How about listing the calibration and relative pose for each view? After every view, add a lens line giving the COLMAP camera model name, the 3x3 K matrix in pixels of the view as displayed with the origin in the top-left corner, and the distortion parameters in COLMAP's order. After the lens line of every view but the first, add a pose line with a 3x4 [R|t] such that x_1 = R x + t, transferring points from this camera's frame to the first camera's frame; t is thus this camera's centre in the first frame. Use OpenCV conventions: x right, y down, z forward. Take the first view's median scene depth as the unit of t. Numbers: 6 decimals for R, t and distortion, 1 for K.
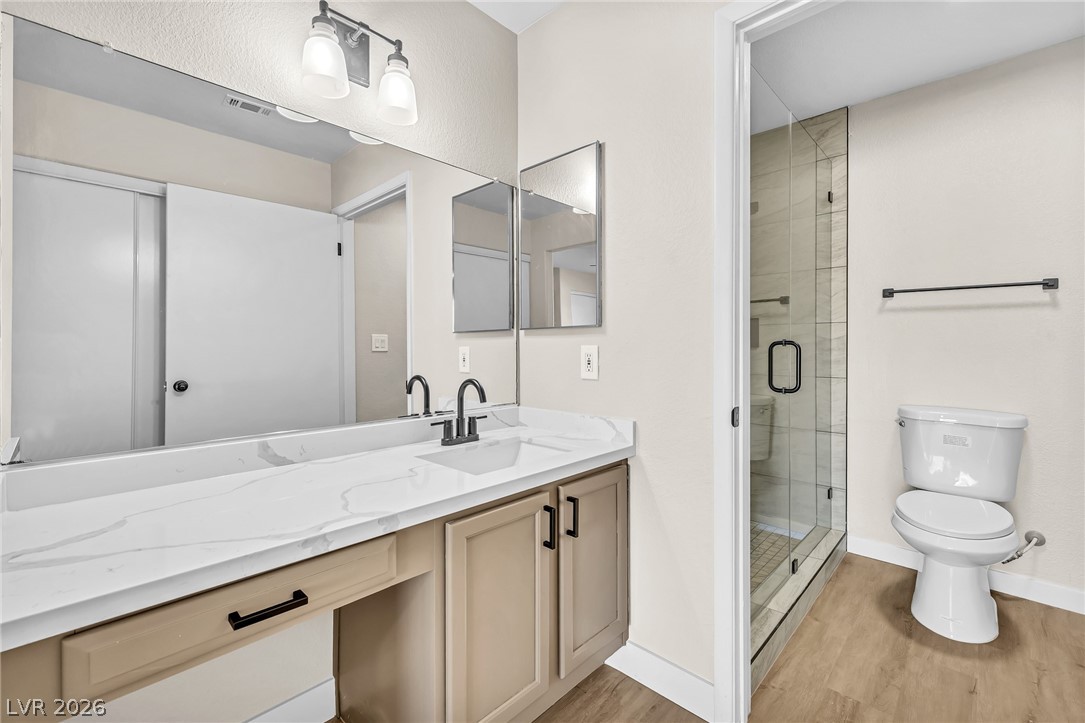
lens RADIAL K [[448.1, 0, 547.2], [0, 448.1, 352.5], [0, 0, 1]] dist [0.001824, 0.000571]
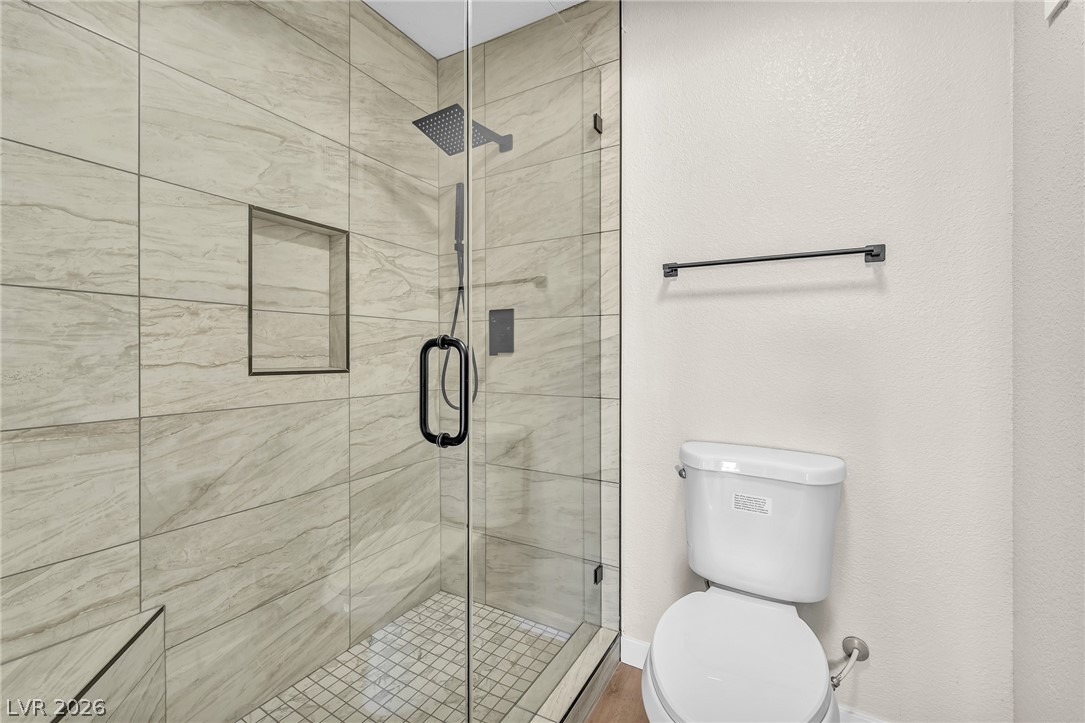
lens RADIAL K [[448.1, 0, 536.9], [0, 448.1, 359.5], [0, 0, 1]] dist [0.001824, 0.000571]
pose [[0.974816, -0.003913, 0.222977, 0.399306], [0.003337, 0.999990, 0.002962, -0.003433], [-0.222986, -0.002143, 0.974819, 0.381936]]
